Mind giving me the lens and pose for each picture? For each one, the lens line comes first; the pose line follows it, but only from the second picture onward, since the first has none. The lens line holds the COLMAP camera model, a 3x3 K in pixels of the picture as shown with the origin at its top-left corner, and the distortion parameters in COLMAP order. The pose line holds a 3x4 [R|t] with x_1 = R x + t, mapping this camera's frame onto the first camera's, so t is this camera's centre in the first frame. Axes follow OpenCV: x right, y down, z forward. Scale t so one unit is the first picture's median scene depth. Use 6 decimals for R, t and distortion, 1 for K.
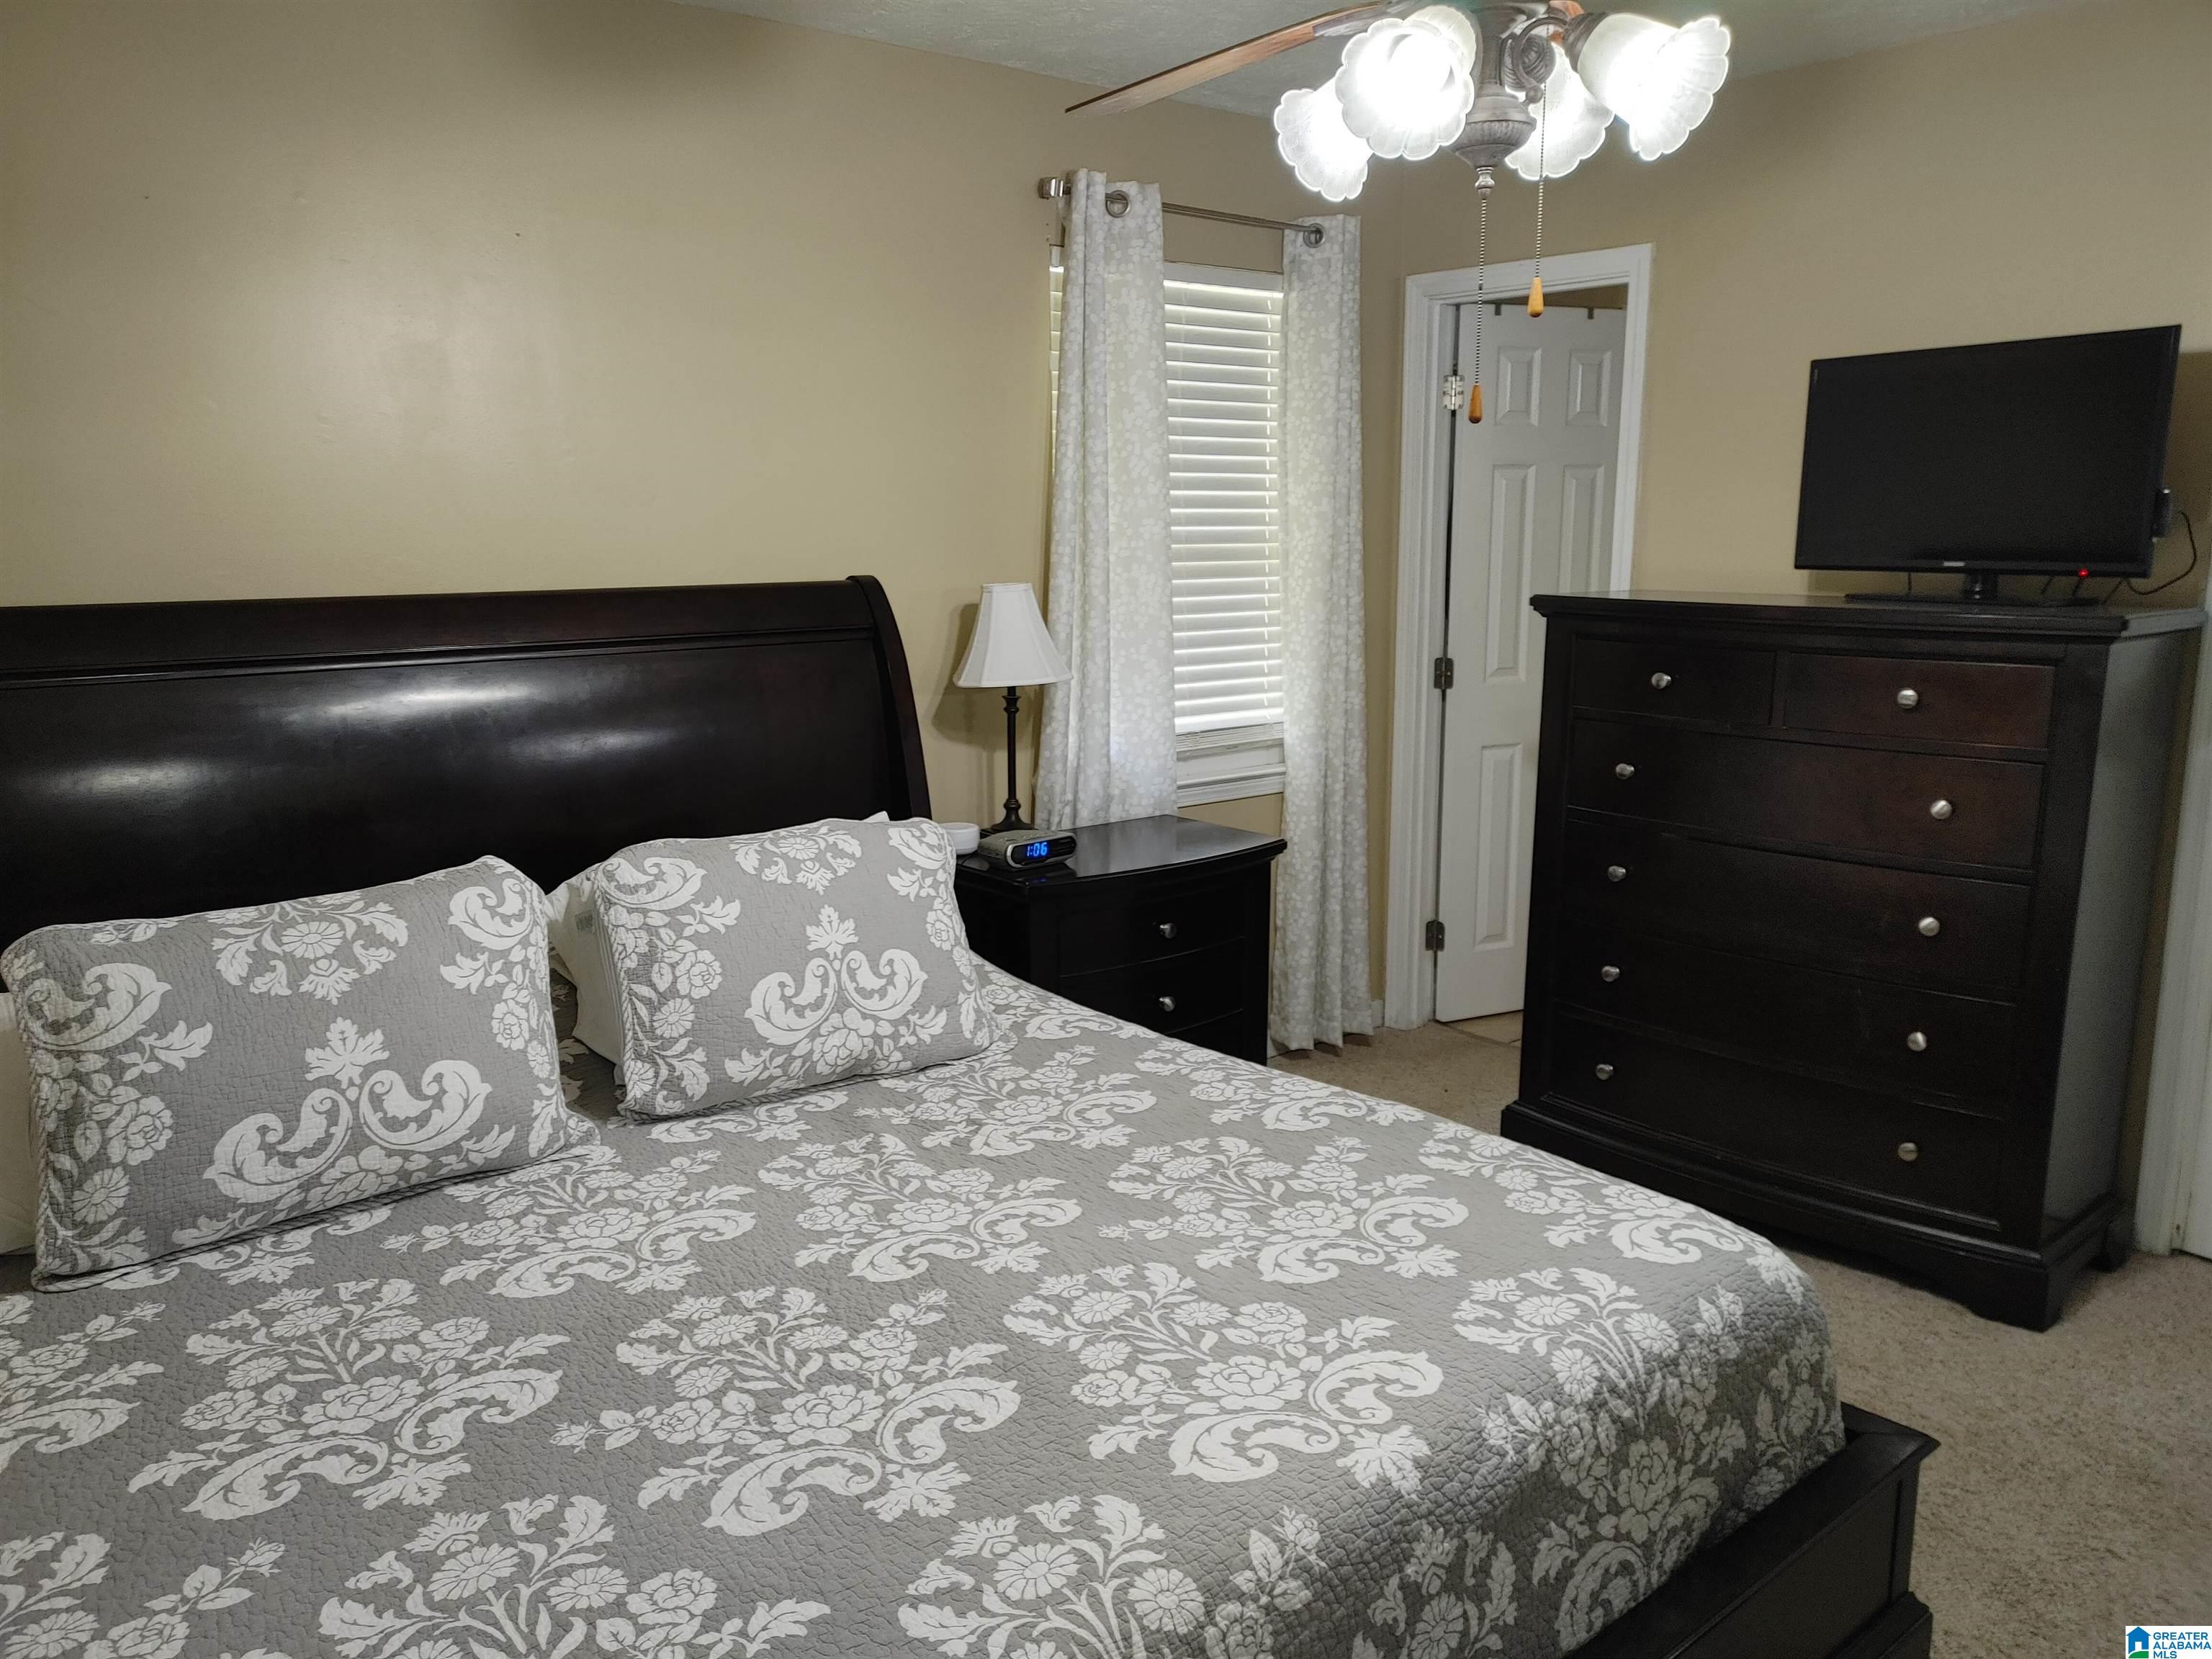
lens RADIAL K [[1686.0, 0, 1102.5], [0, 1686.0, 834.7], [0, 0, 1]] dist [0.045816, -0.025707]
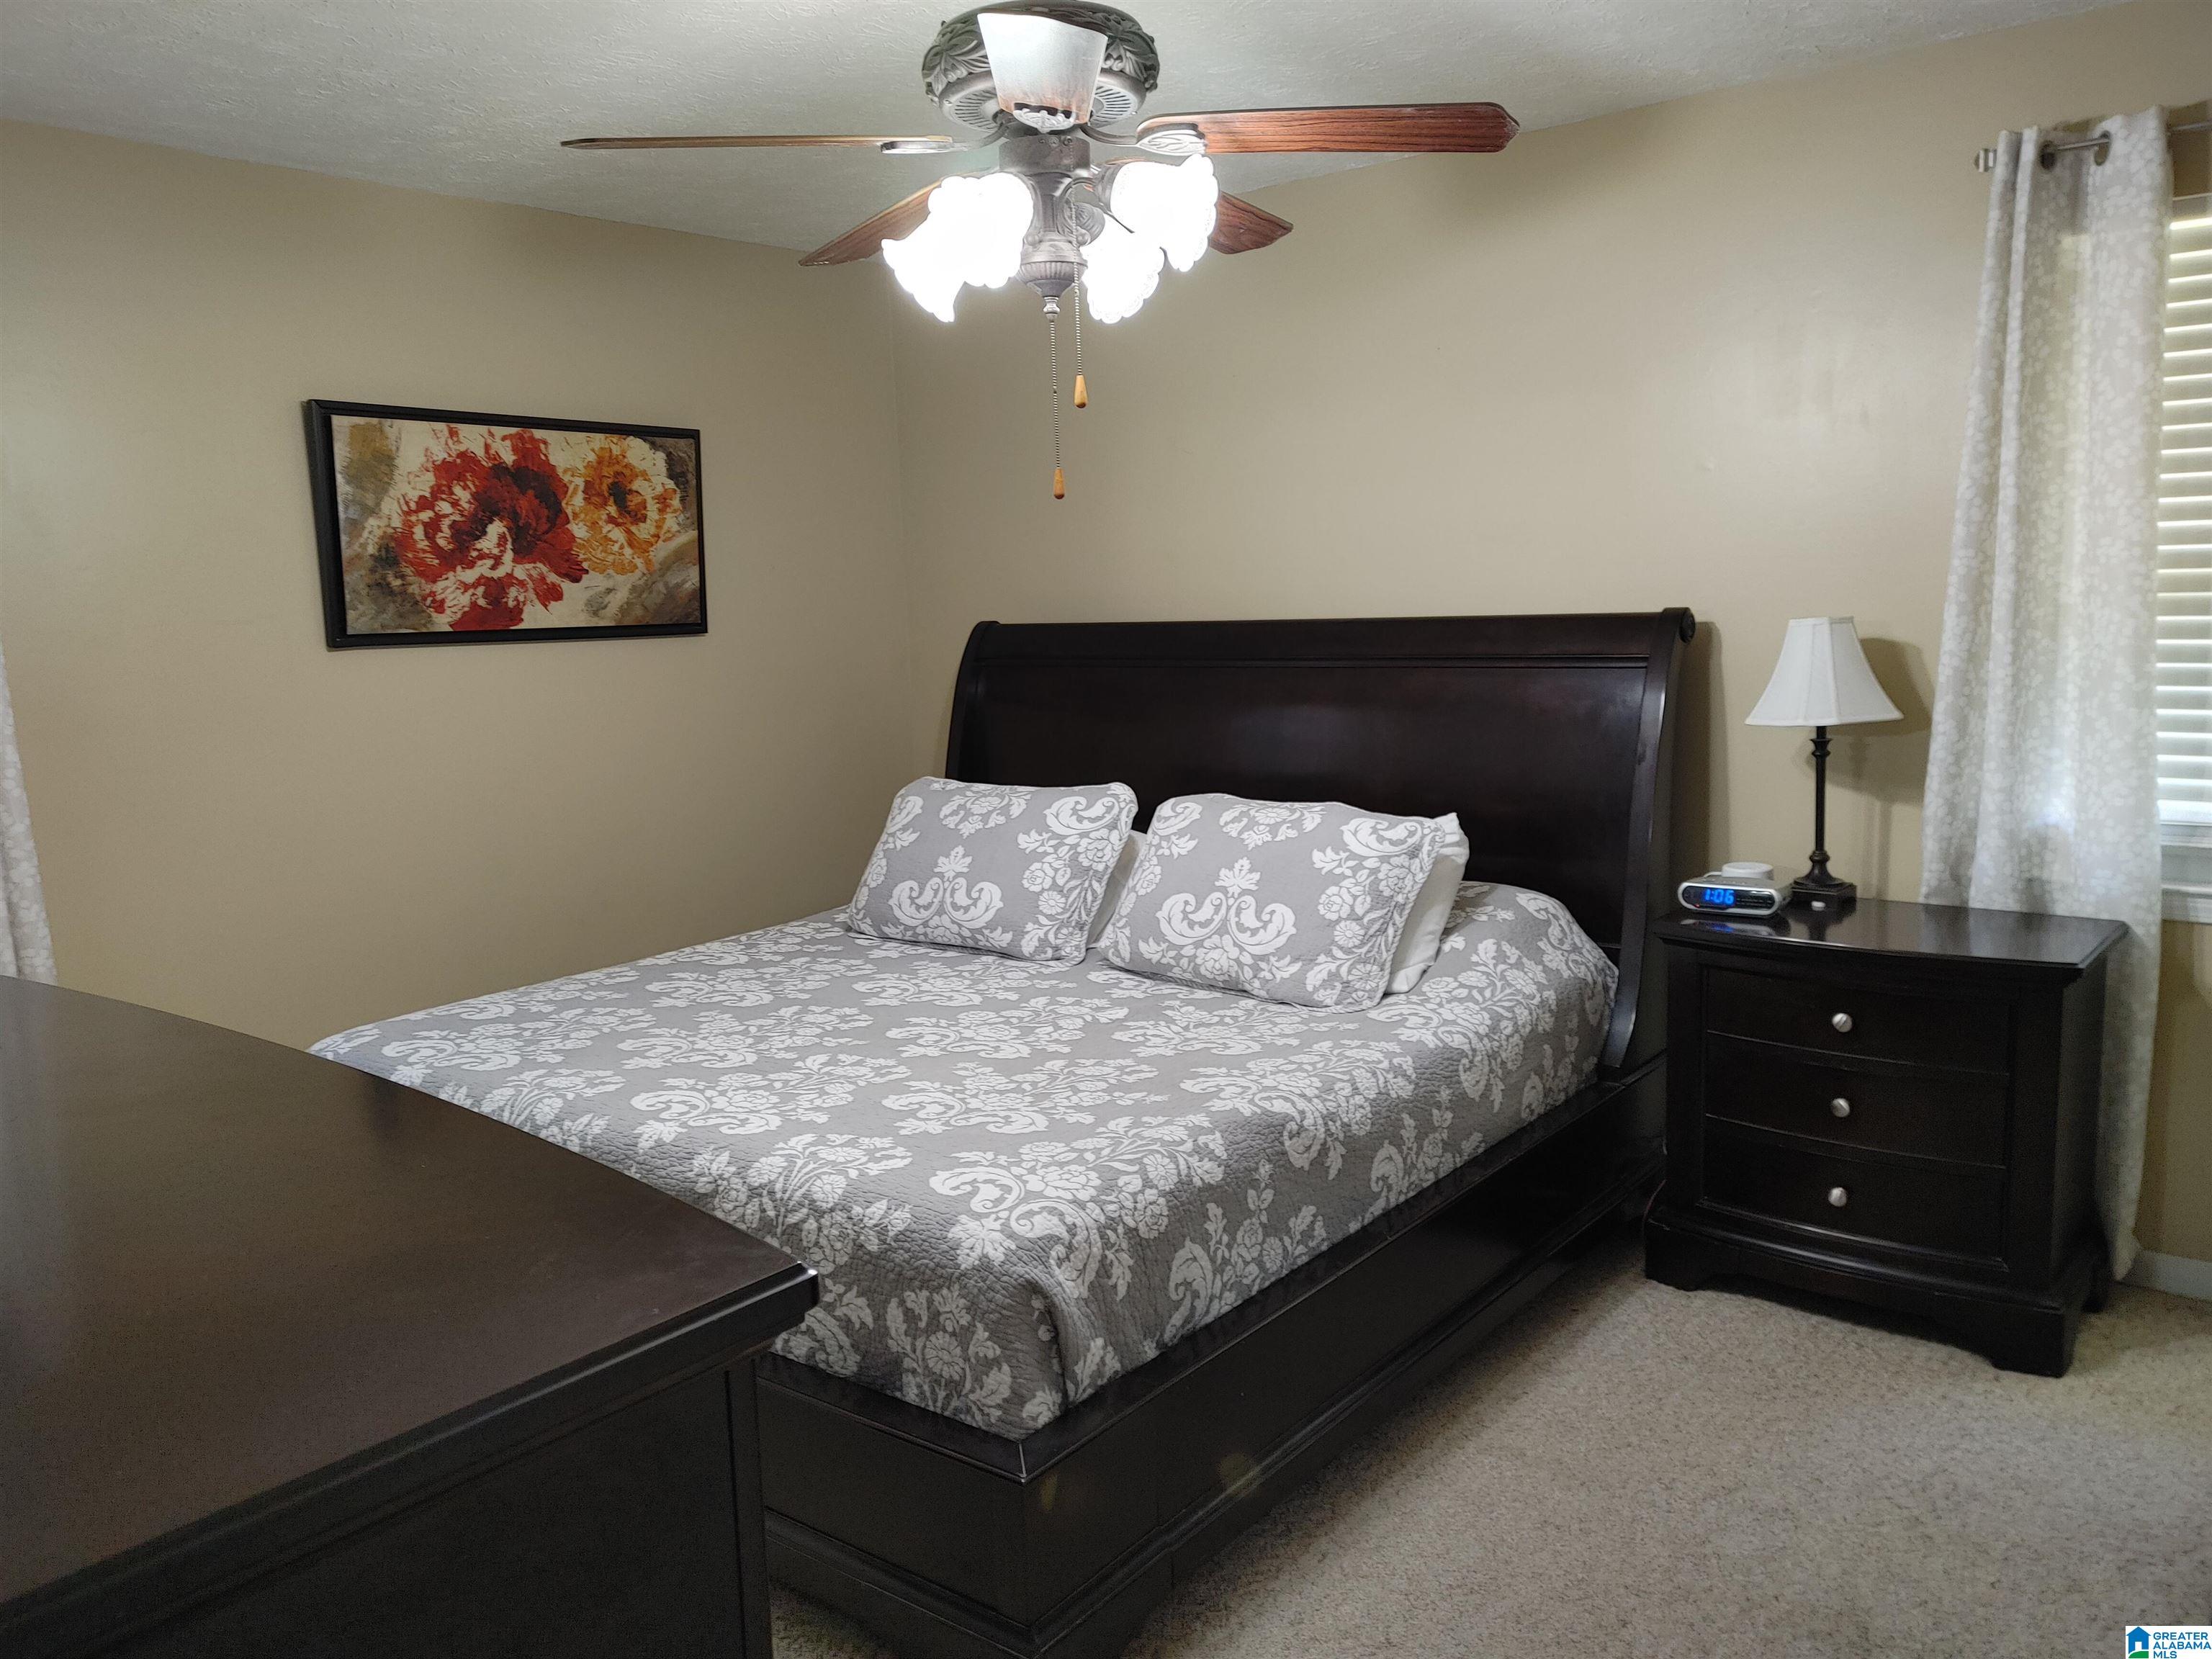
lens RADIAL K [[1686.0, 0, 1102.0], [0, 1686.0, 825.6], [0, 0, 1]] dist [0.045816, -0.025707]
pose [[0.200762, 0.140857, -0.969461, 1.266129], [-0.149957, 0.982365, 0.111677, -0.132070], [0.968095, 0.122957, 0.218344, 0.690475]]
